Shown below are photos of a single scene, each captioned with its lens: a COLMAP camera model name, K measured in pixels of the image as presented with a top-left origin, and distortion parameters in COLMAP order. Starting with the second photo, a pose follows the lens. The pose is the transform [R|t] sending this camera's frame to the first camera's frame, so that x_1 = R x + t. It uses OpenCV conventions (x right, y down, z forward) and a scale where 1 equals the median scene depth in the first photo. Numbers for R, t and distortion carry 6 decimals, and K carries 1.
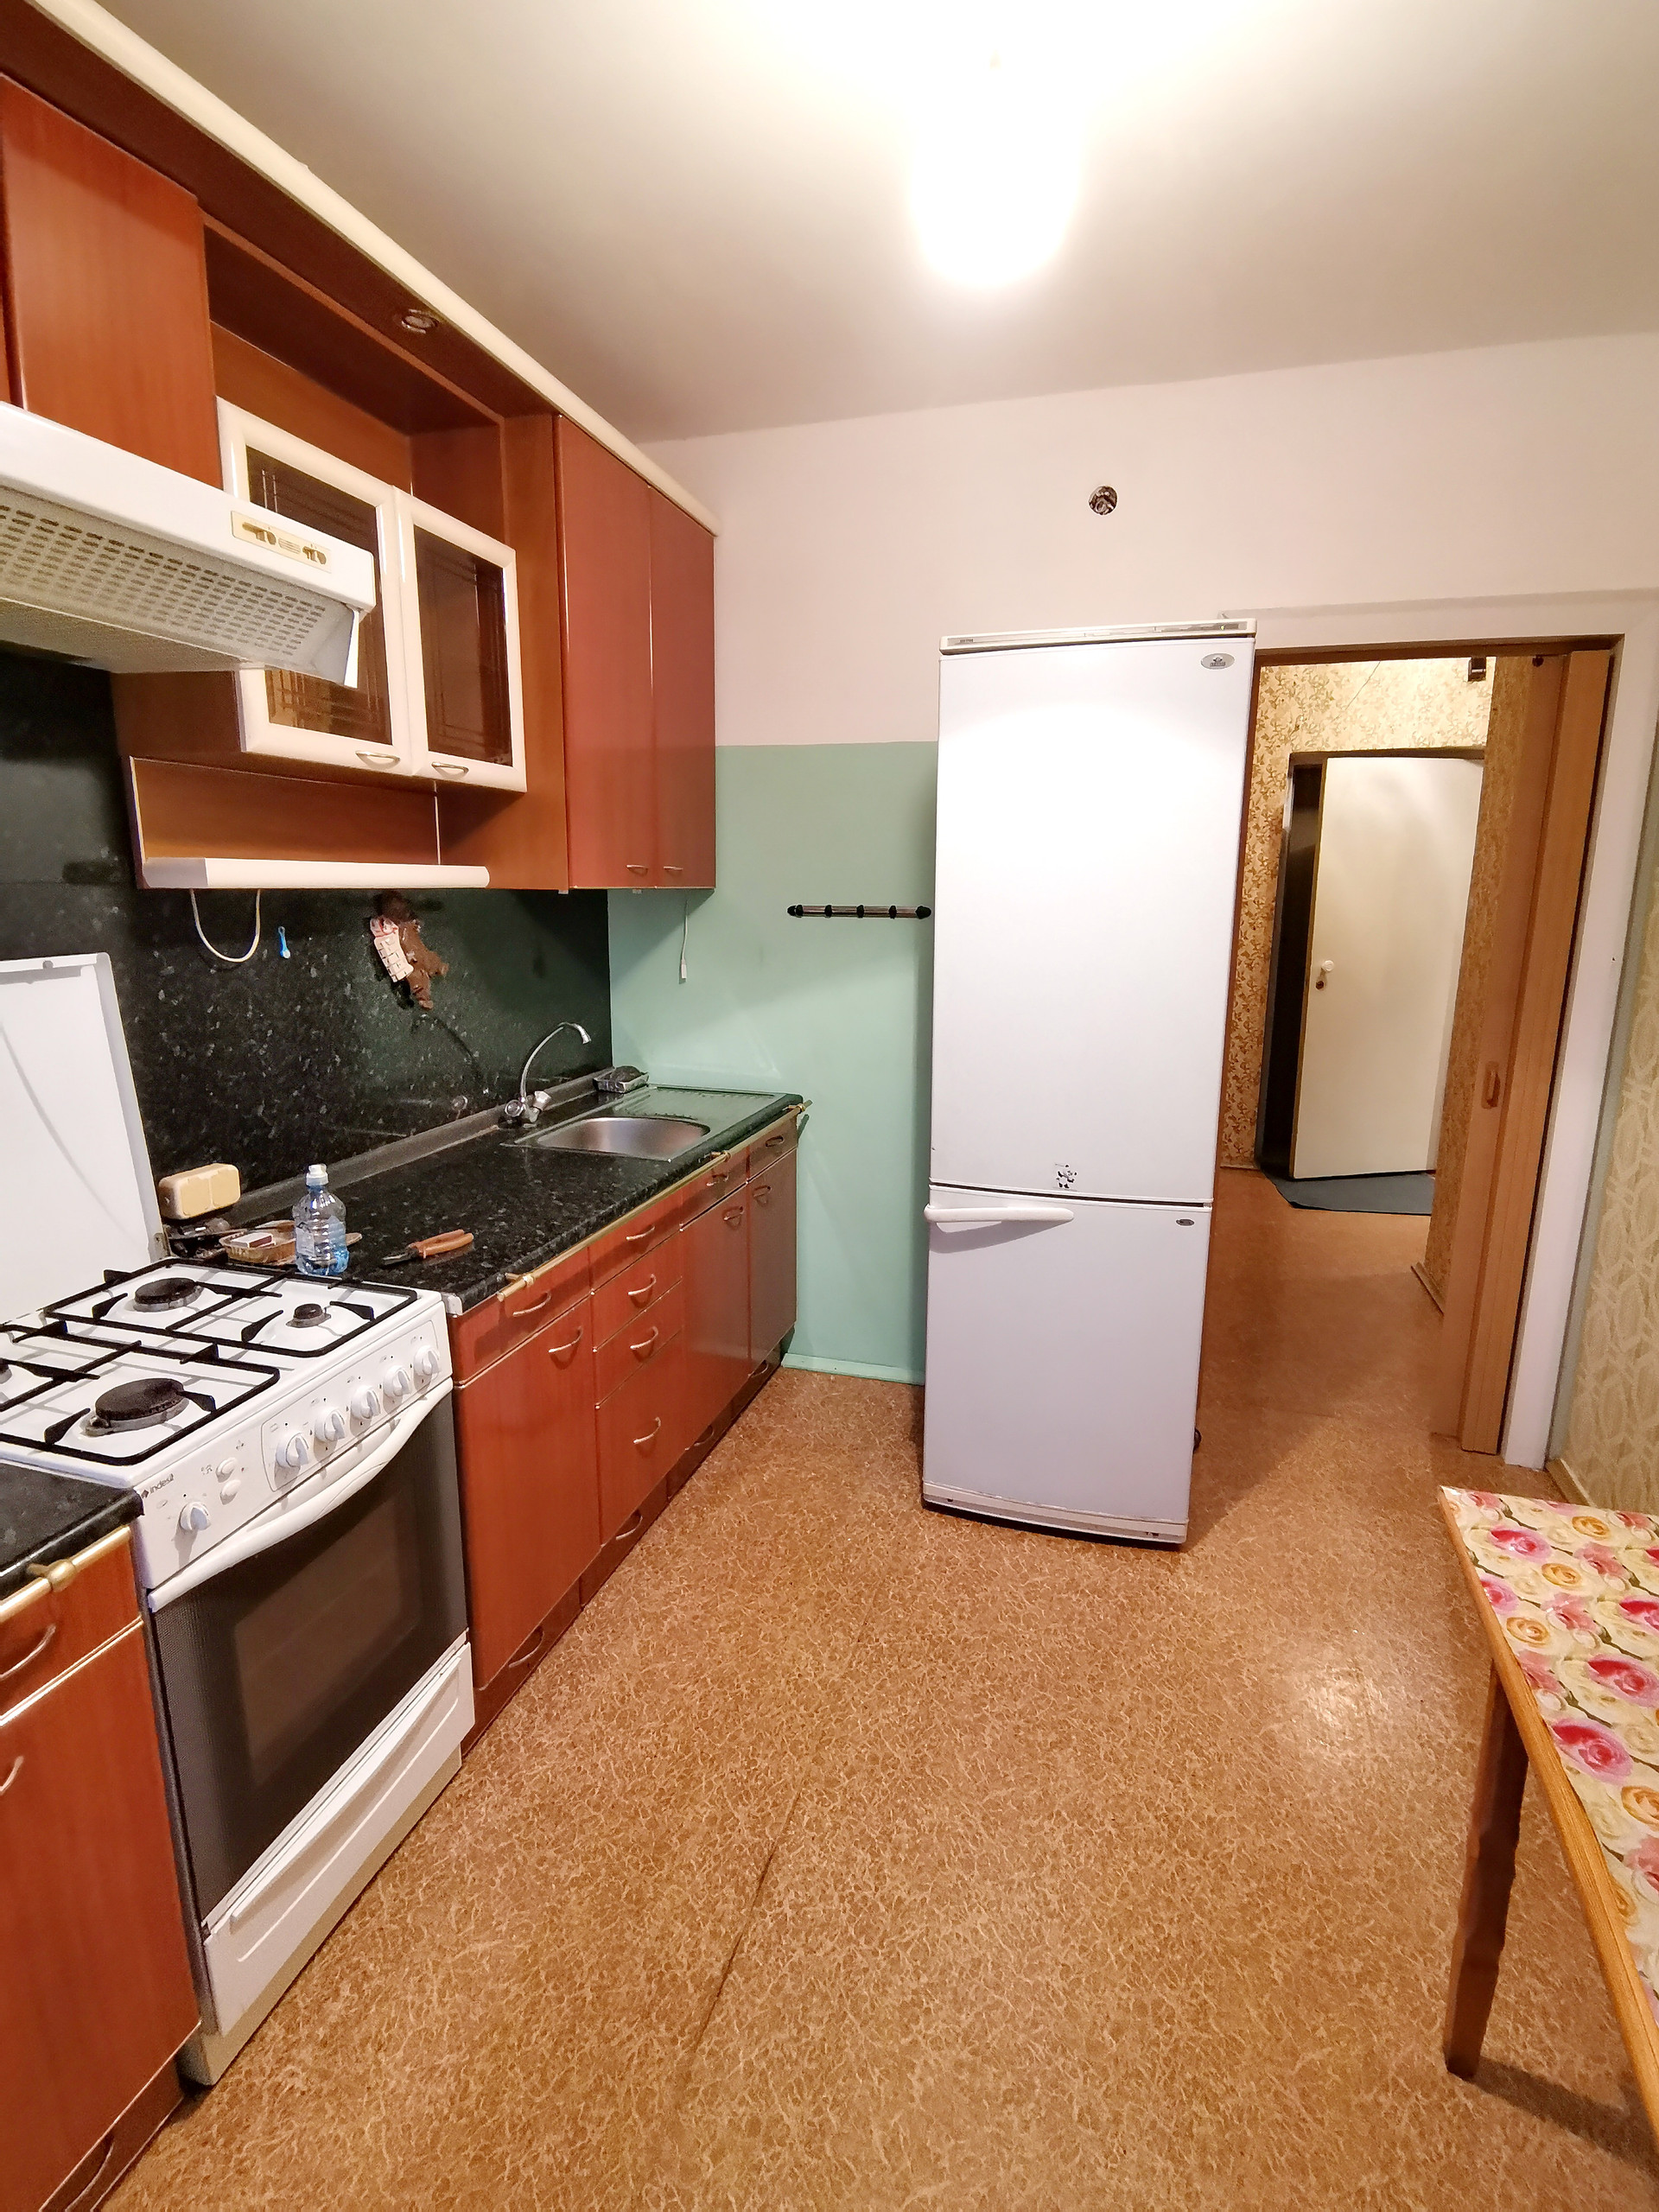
lens RADIAL K [[1087.4, 0, 827.3], [0, 1087.4, 1112.7], [0, 0, 1]] dist [0.020903, -0.024995]
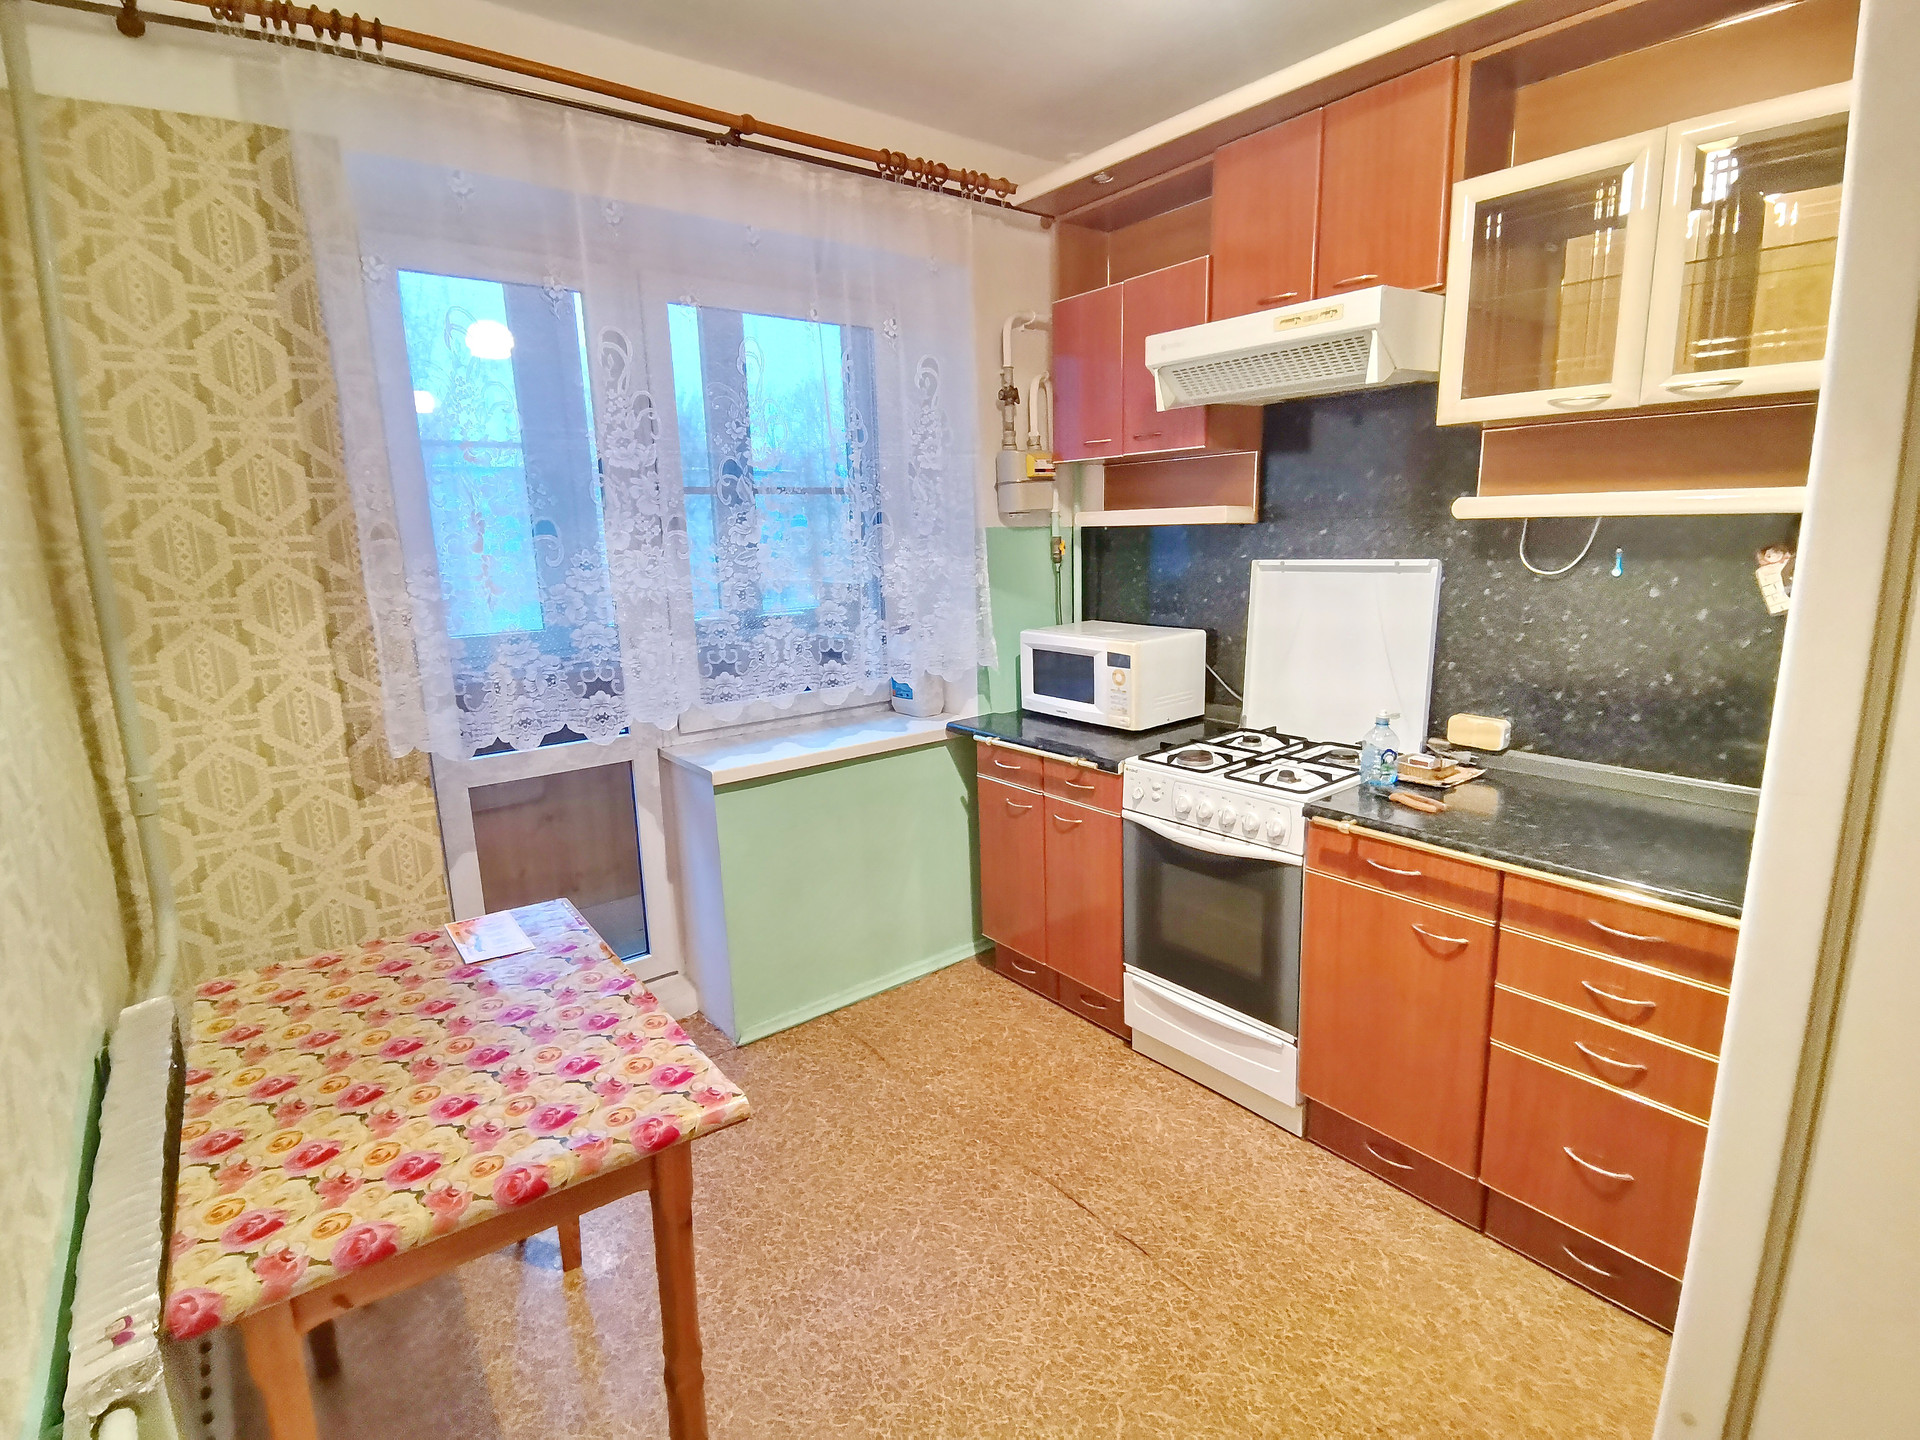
lens RADIAL K [[943.9, 0, 960.0], [0, 943.9, 720.0], [0, 0, 1]] dist [0.020903, -0.024995]
pose [[-0.582345, 0.172942, -0.794333, 0.835201], [-0.146234, 0.938886, 0.311622, -0.240135], [0.799681, 0.297630, -0.521466, 1.160076]]
